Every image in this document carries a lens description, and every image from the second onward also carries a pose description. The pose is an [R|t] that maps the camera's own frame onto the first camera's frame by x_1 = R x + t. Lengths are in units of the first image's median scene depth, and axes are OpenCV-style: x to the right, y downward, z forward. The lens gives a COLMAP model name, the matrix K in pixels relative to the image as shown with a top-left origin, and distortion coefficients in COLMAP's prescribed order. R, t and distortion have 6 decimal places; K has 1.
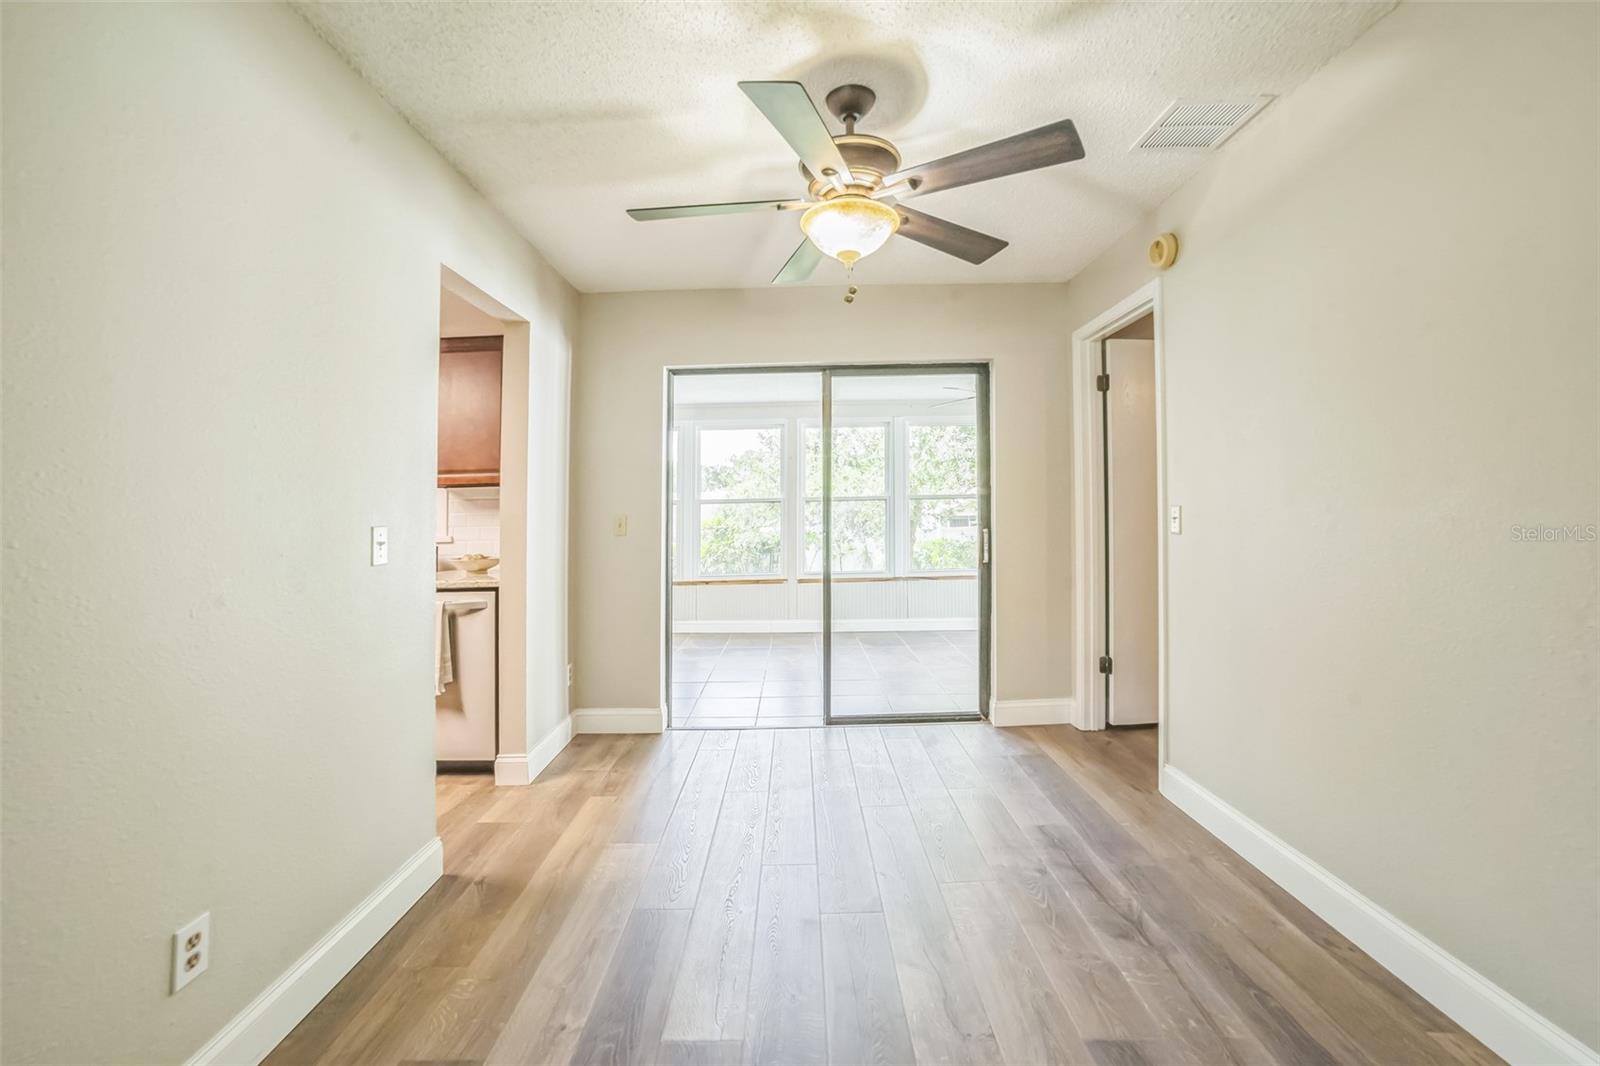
lens RADIAL K [[692.2, 0, 798.3], [0, 692.2, 504.0], [0, 0, 1]] dist [-0.052840, 0.028755]
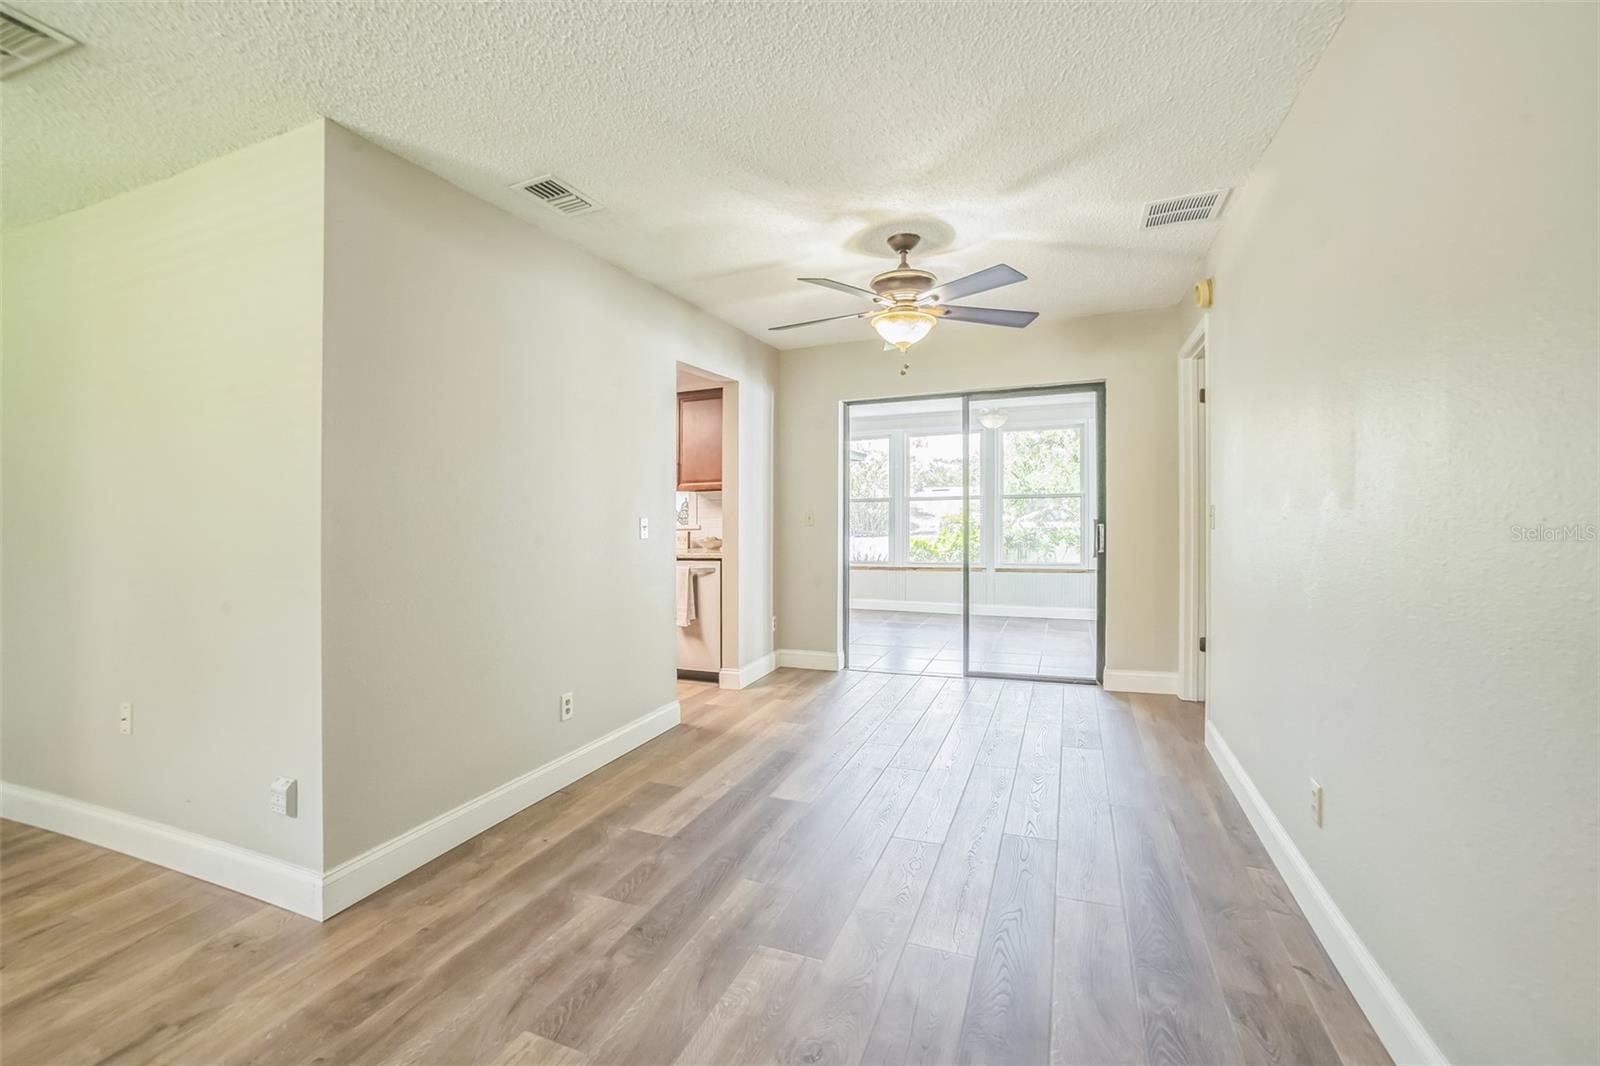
lens RADIAL K [[664.6, 0, 790.1], [0, 664.6, 526.1], [0, 0, 1]] dist [-0.063313, 0.025286]
pose [[0.928860, 0.013021, -0.370201, 0.243049], [0.002423, 0.999147, 0.041222, -0.009757], [0.370422, -0.039186, 0.928037, -0.298972]]
